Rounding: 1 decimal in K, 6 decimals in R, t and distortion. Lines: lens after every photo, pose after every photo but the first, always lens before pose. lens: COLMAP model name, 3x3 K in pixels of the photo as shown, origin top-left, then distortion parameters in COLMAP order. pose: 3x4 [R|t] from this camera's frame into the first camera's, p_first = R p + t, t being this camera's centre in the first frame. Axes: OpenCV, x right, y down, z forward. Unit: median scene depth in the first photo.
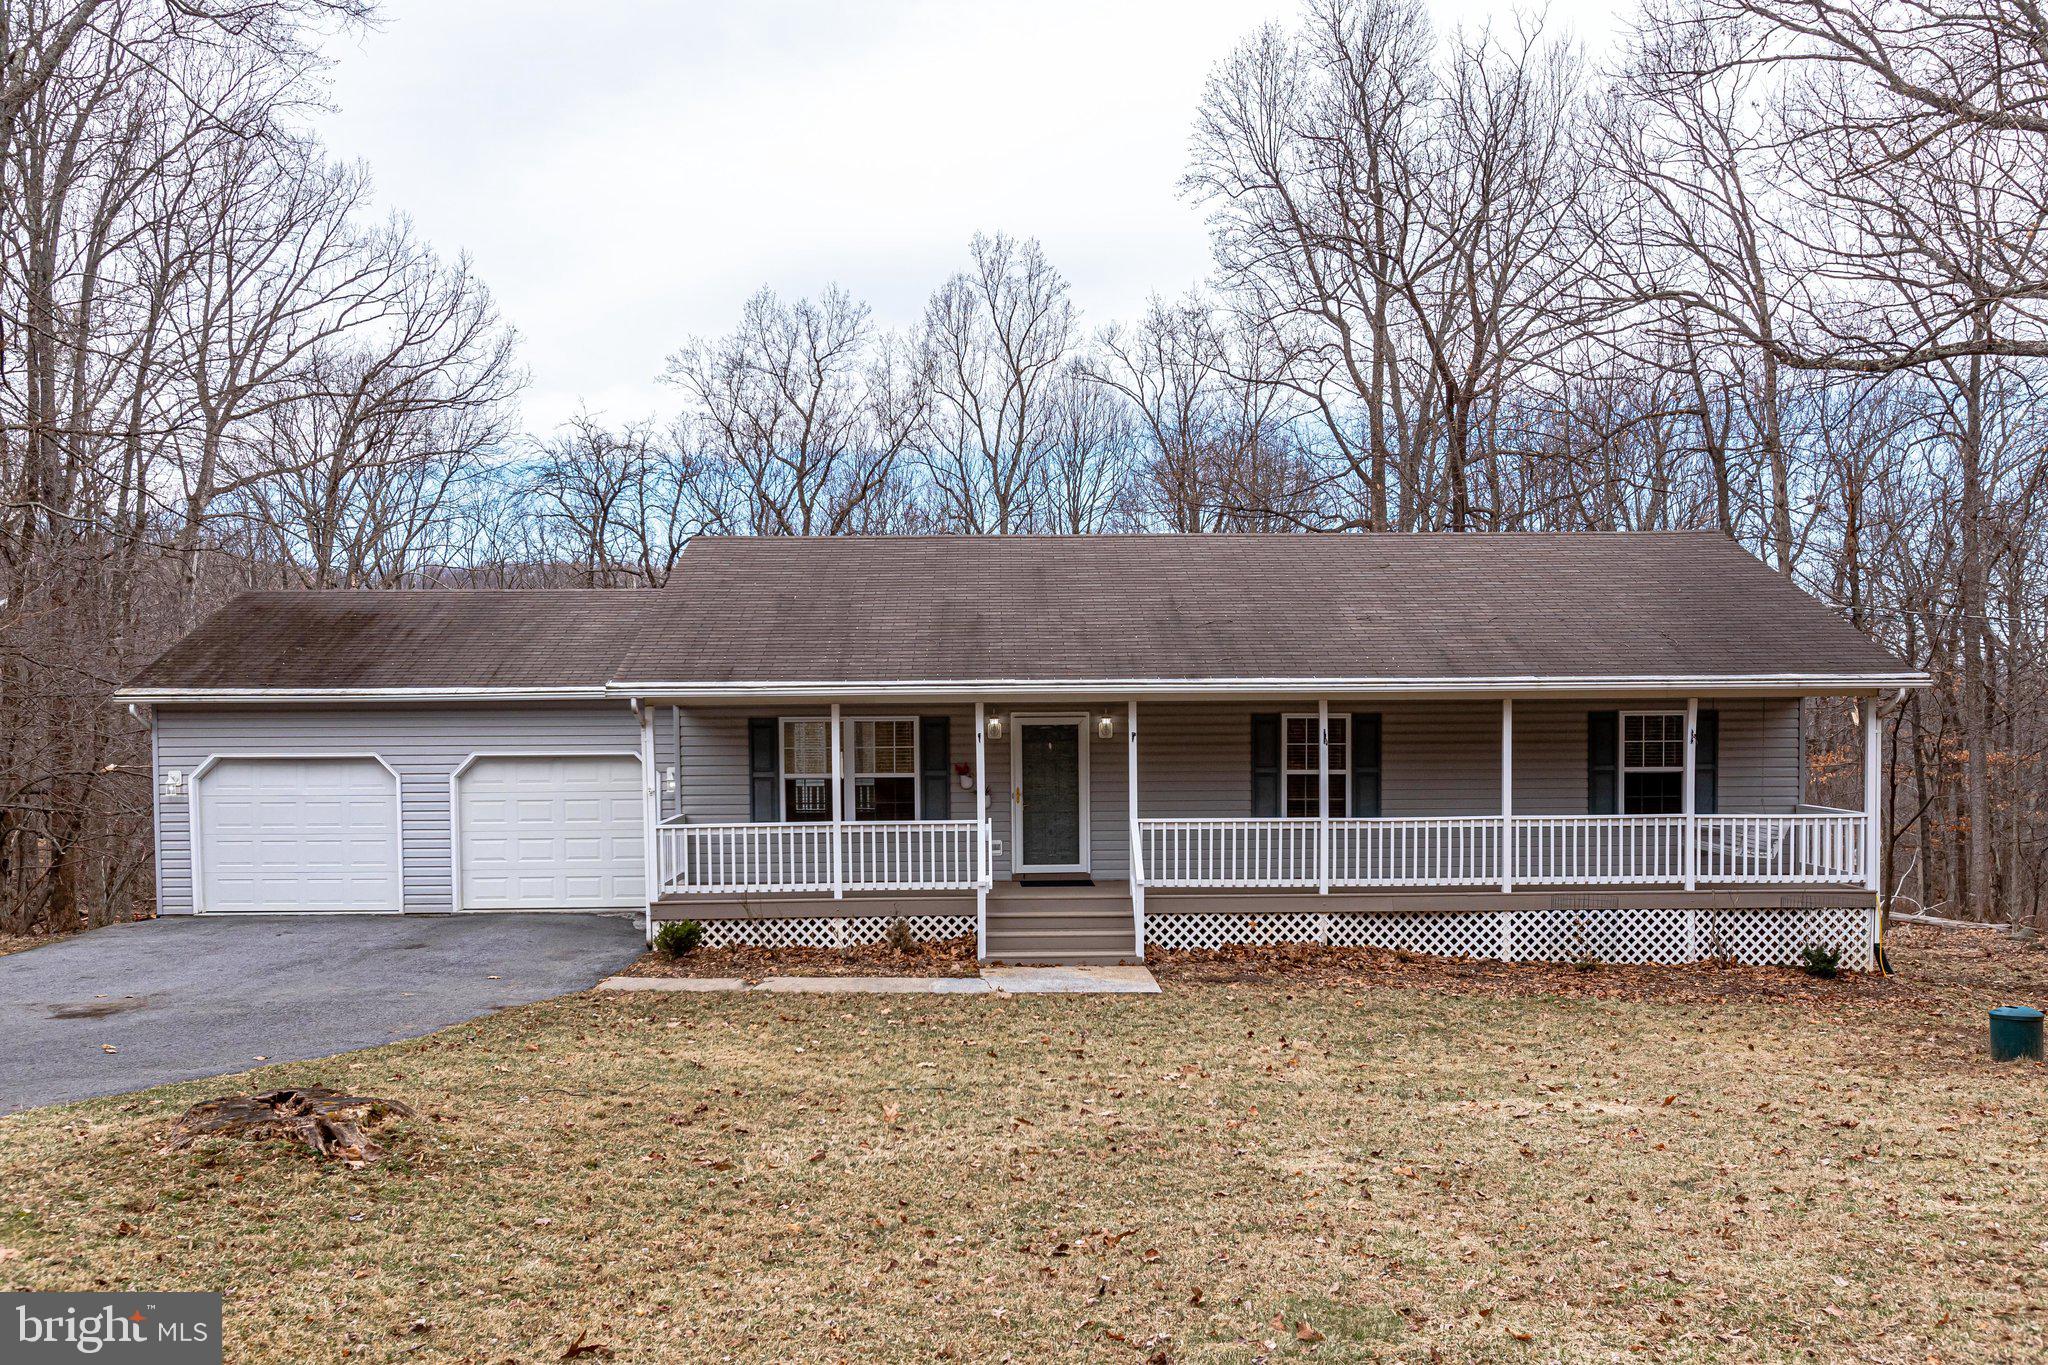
lens RADIAL K [[1685.5, 0, 1022.0], [0, 1685.5, 766.7], [0, 0, 1]] dist [0.010395, -0.025334]
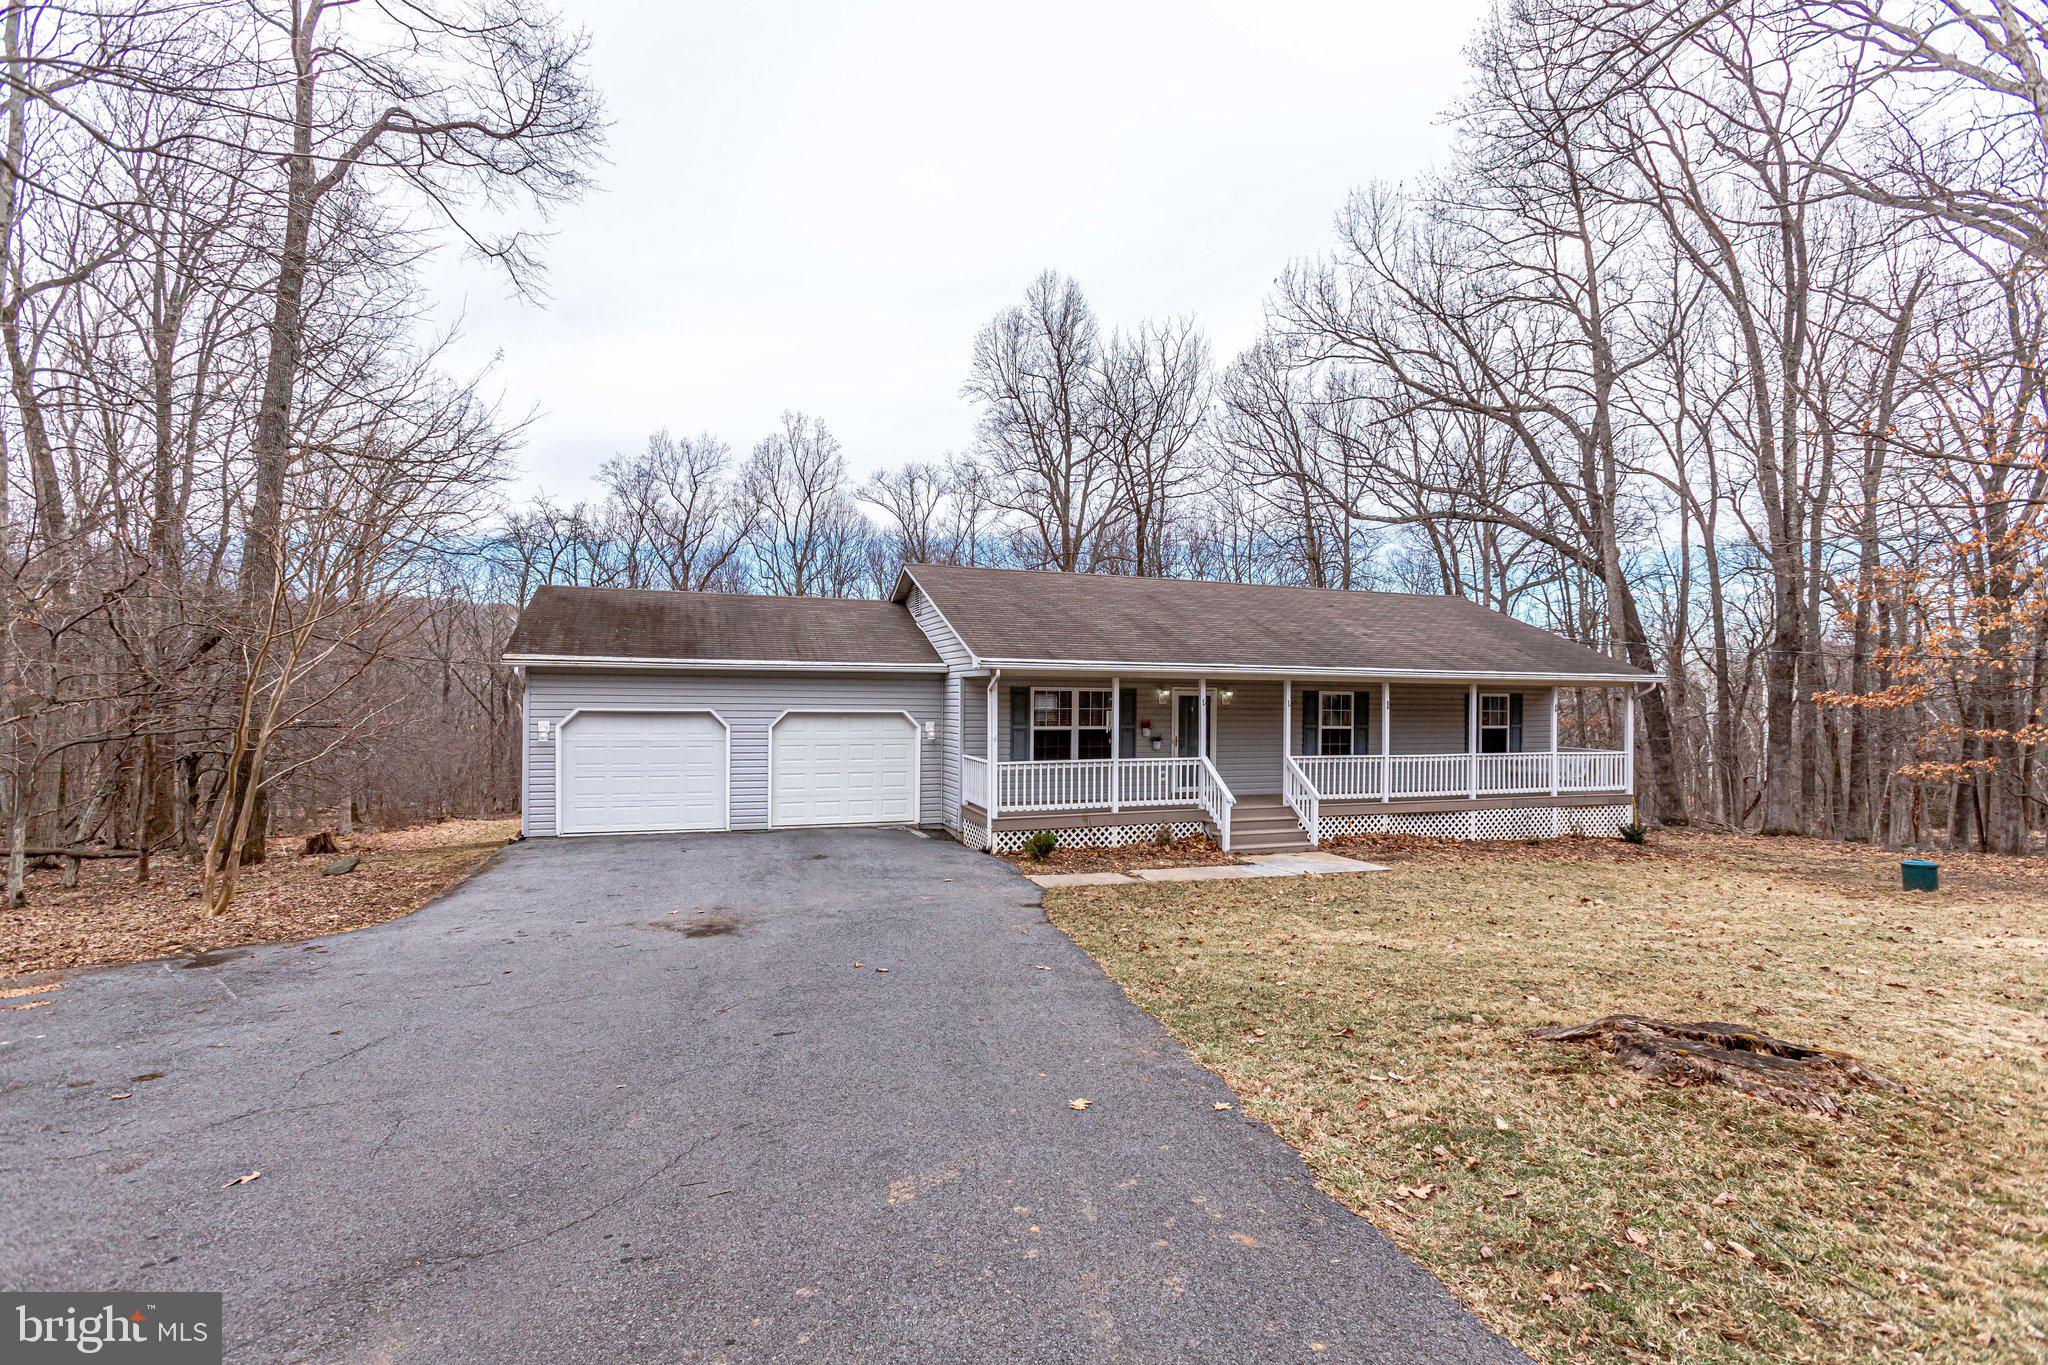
lens RADIAL K [[933.6, 0, 1018.4], [0, 933.6, 681.9], [0, 0, 1]] dist [-0.006079, 0.006945]
pose [[0.949235, 0.020264, 0.313915, -0.330130], [-0.003951, 0.998612, -0.052515, 0.007023], [-0.314544, 0.048609, 0.947998, 0.198909]]
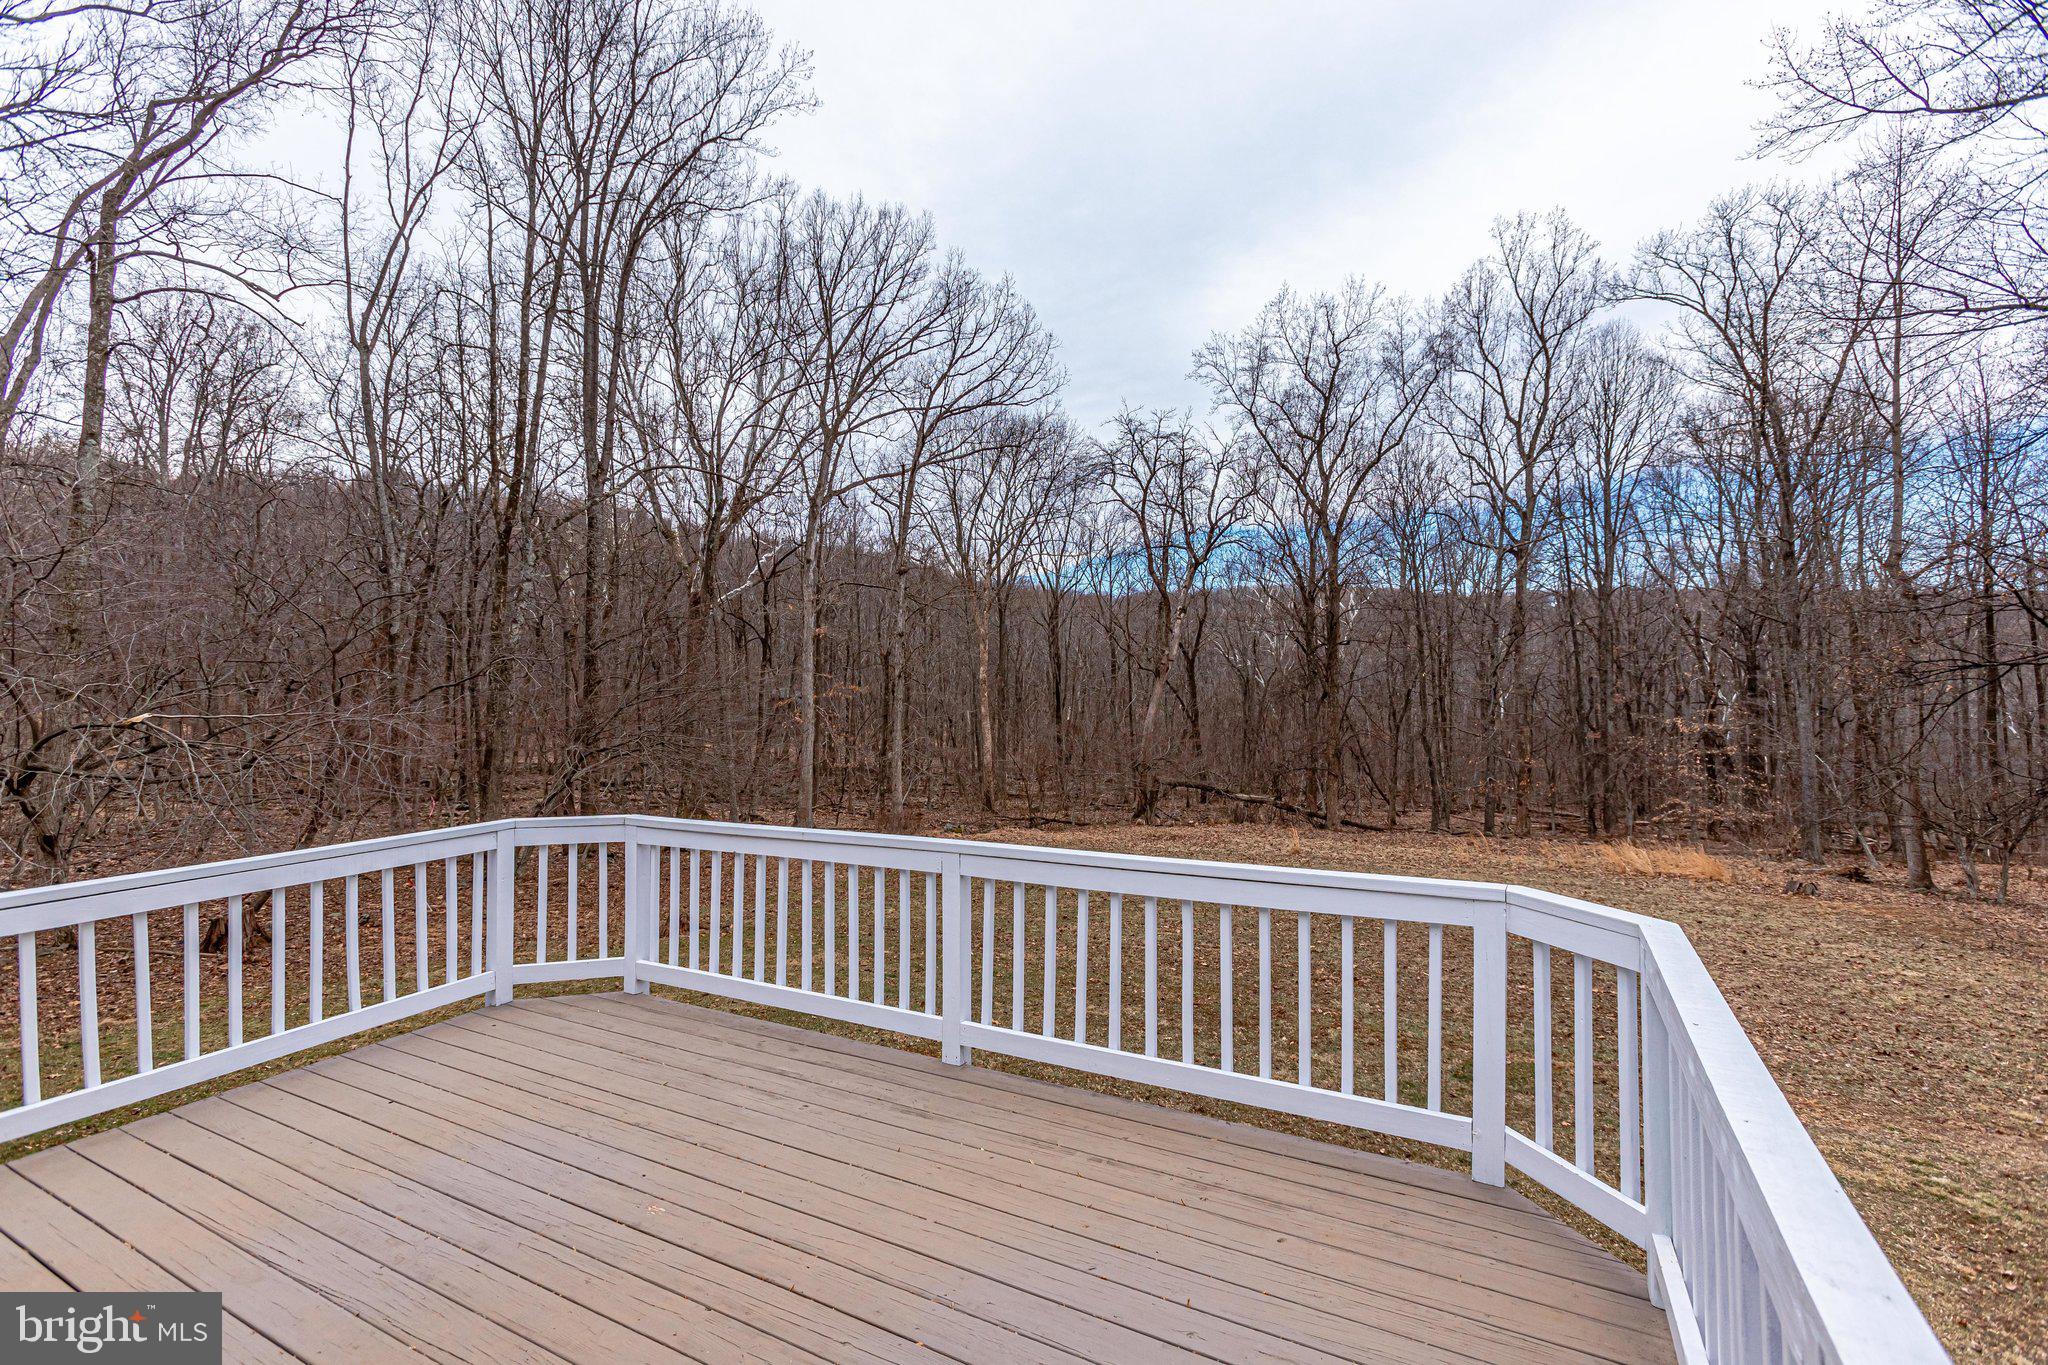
lens RADIAL K [[933.6, 0, 1018.3], [0, 933.6, 668.3], [0, 0, 1]] dist [-0.006079, 0.006945]
pose [[0.868910, -0.009909, -0.494871, -0.002645], [-0.011621, 0.999116, -0.040411, 0.000852], [0.494834, 0.040864, 0.868026, 1.201286]]
